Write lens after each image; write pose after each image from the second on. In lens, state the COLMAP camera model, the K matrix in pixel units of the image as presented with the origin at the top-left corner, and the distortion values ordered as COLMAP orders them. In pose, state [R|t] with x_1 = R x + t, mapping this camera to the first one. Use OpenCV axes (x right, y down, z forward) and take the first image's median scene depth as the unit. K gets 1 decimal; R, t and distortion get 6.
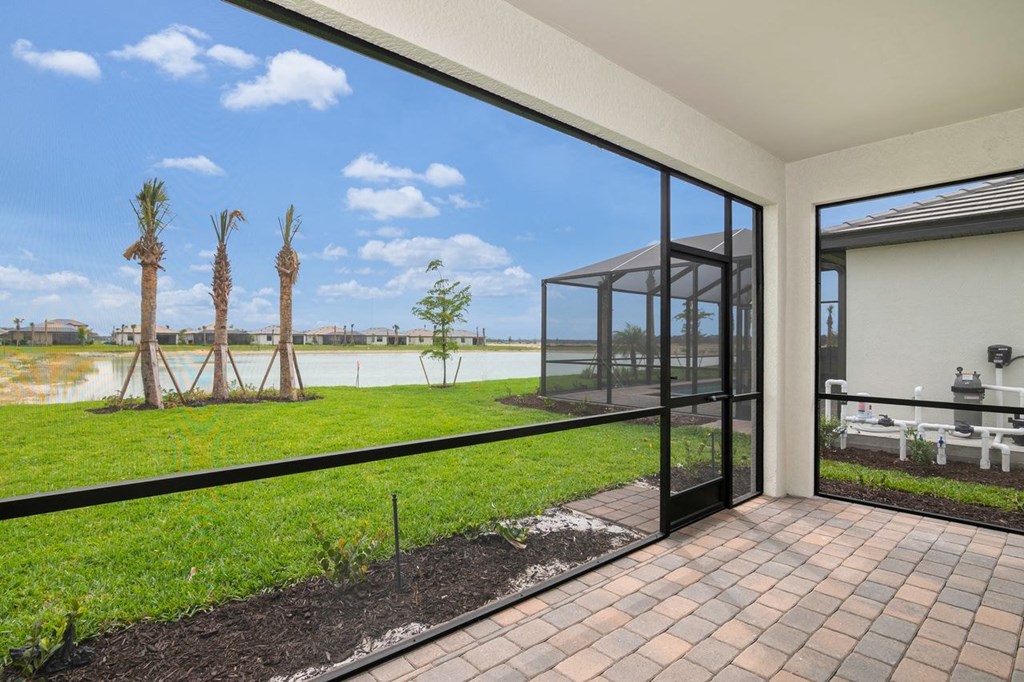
lens RADIAL K [[521.6, 0, 549.3], [0, 521.6, 333.6], [0, 0, 1]] dist [-0.024234, 0.000222]
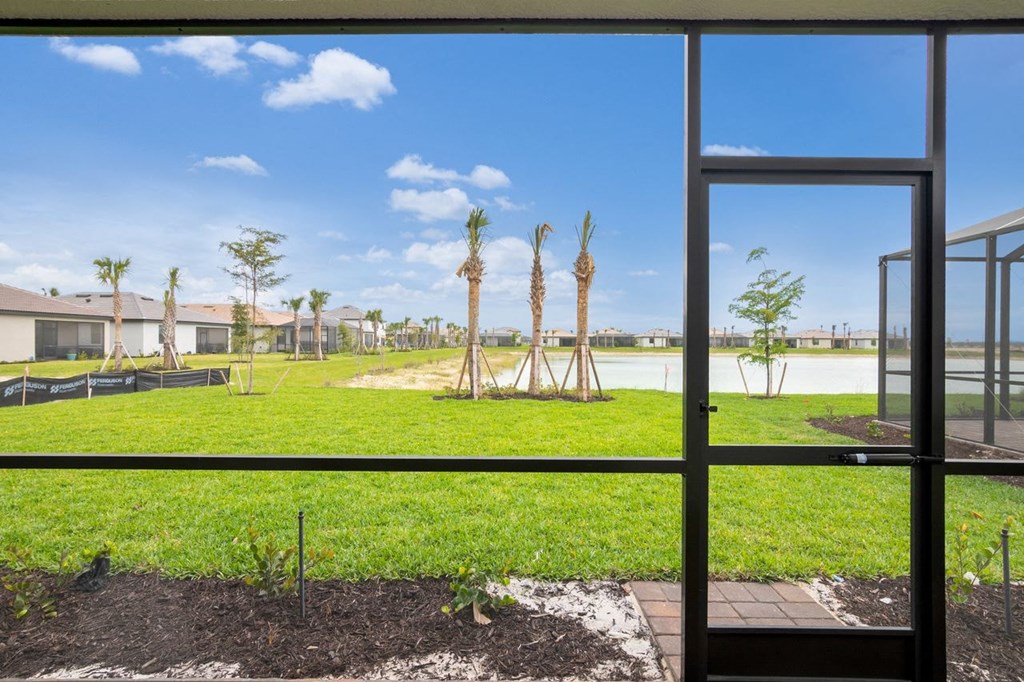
lens RADIAL K [[535.7, 0, 512.0], [0, 535.7, 341.0], [0, 0, 1]] dist [0.002564, 0.001053]
pose [[0.719957, -0.002453, -0.694015, 0.133709], [0.009133, 0.999941, 0.005941, 0.002641], [0.693959, -0.010616, 0.719936, 0.128811]]
